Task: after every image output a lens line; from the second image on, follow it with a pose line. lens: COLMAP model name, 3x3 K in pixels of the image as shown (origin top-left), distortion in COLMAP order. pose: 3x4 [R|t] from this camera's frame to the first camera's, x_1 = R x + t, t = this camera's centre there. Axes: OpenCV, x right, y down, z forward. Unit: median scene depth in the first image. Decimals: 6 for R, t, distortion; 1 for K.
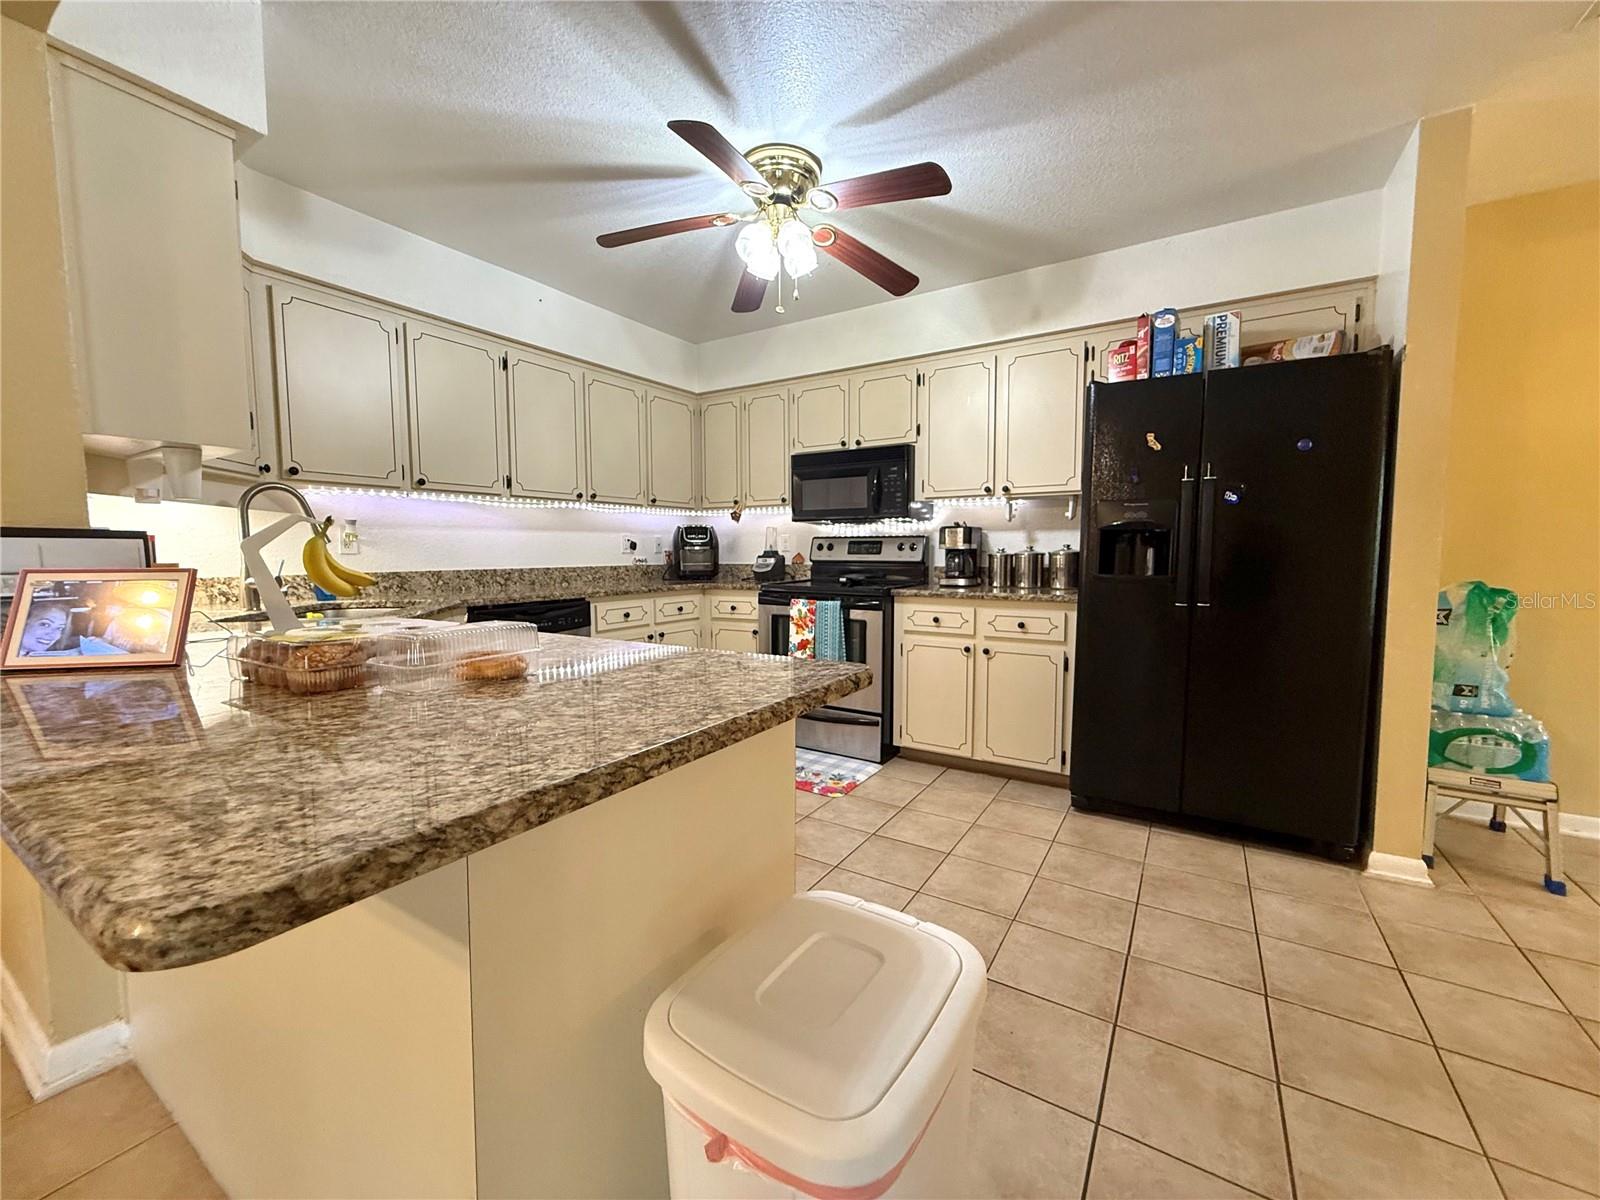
lens RADIAL K [[636.9, 0, 797.4], [0, 636.9, 599.9], [0, 0, 1]] dist [-0.000190, 0.000413]
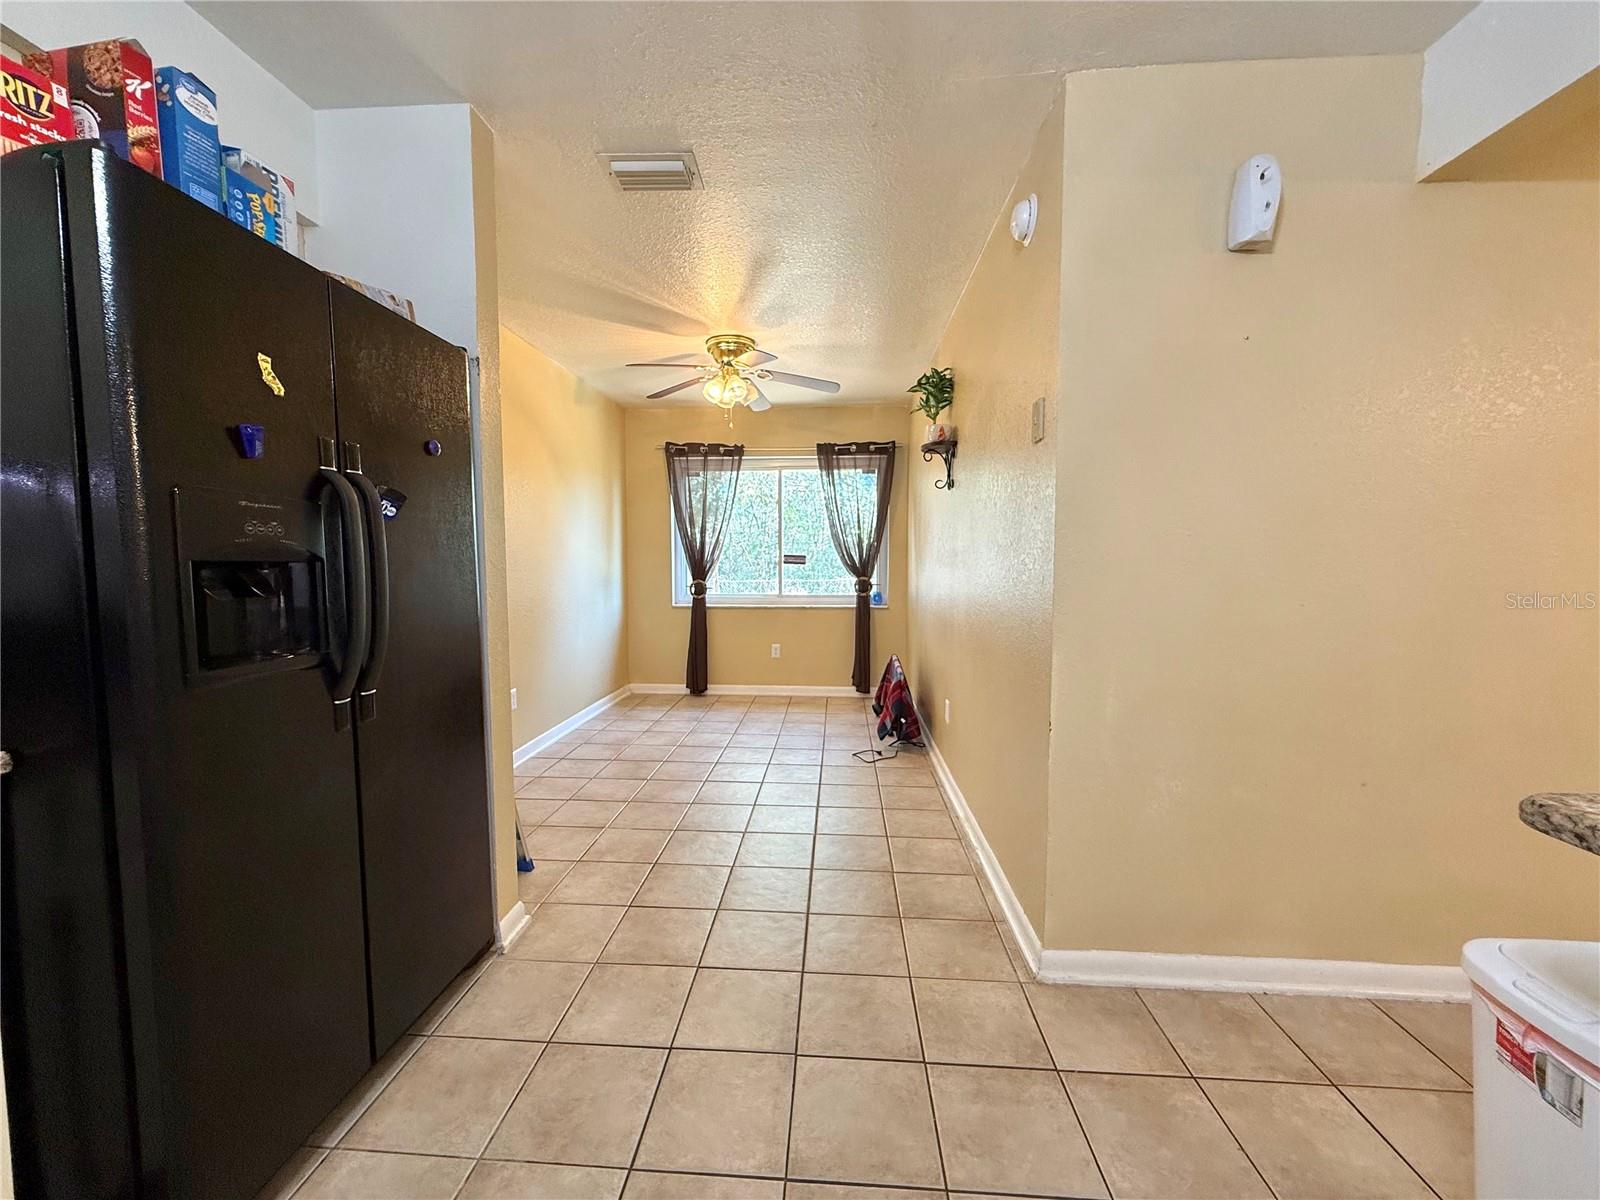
lens RADIAL K [[636.9, 0, 792.5], [0, 636.9, 600.7], [0, 0, 1]] dist [-0.000190, 0.000413]
pose [[-0.466203, -0.057768, 0.882790, -0.049076], [0.066319, 0.992776, 0.099988, -0.103758], [-0.882189, 0.105160, -0.459004, 0.893780]]
